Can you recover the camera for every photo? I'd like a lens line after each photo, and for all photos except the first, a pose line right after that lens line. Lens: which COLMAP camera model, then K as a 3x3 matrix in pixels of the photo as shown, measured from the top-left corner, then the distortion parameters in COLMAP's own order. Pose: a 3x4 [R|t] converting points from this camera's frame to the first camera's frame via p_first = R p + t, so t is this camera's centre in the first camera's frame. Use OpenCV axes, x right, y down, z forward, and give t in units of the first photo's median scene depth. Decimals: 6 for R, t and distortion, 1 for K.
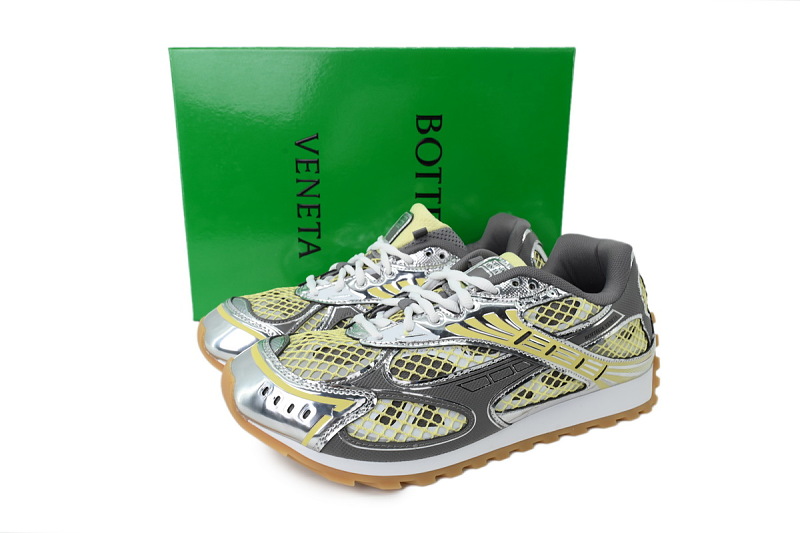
lens RADIAL K [[578.6, 0, 400.0], [0, 578.6, 266.5], [0, 0, 1]] dist [0.006347, -0.000612]
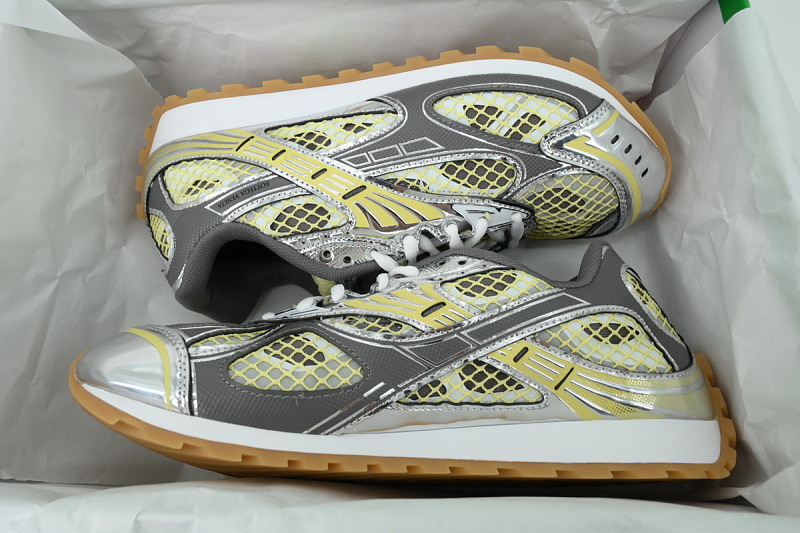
lens RADIAL K [[534.1, 0, 400.0], [0, 534.1, 266.5], [0, 0, 1]] dist [-0.004439, -0.000368]
pose [[-0.968733, -0.110190, -0.222295, 0.314202], [0.080180, -0.986928, 0.139800, -0.085607], [-0.234794, 0.117605, 0.964905, 0.264691]]
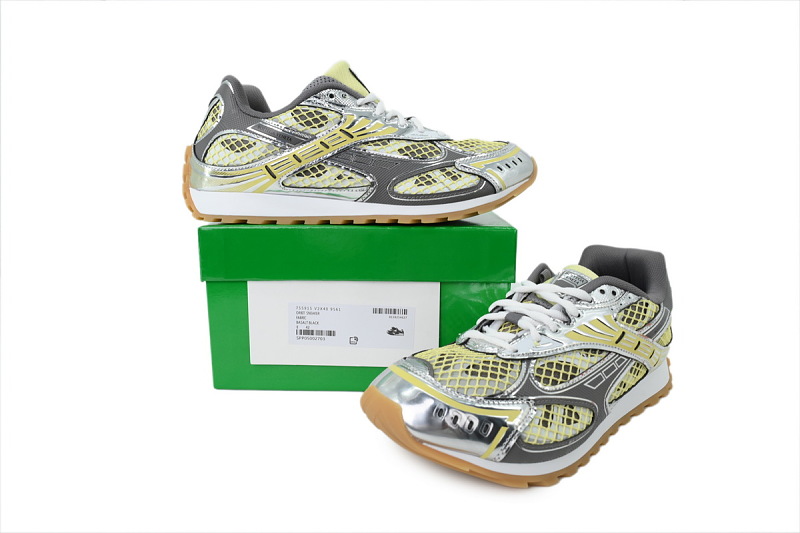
lens RADIAL K [[578.6, 0, 400.0], [0, 578.6, 266.5], [0, 0, 1]] dist [0.006347, -0.000612]
pose [[0.943606, -0.058779, 0.325812, -0.597894], [0.059788, 0.998187, 0.006927, -0.056647], [-0.325628, 0.012944, 0.945409, 0.034151]]
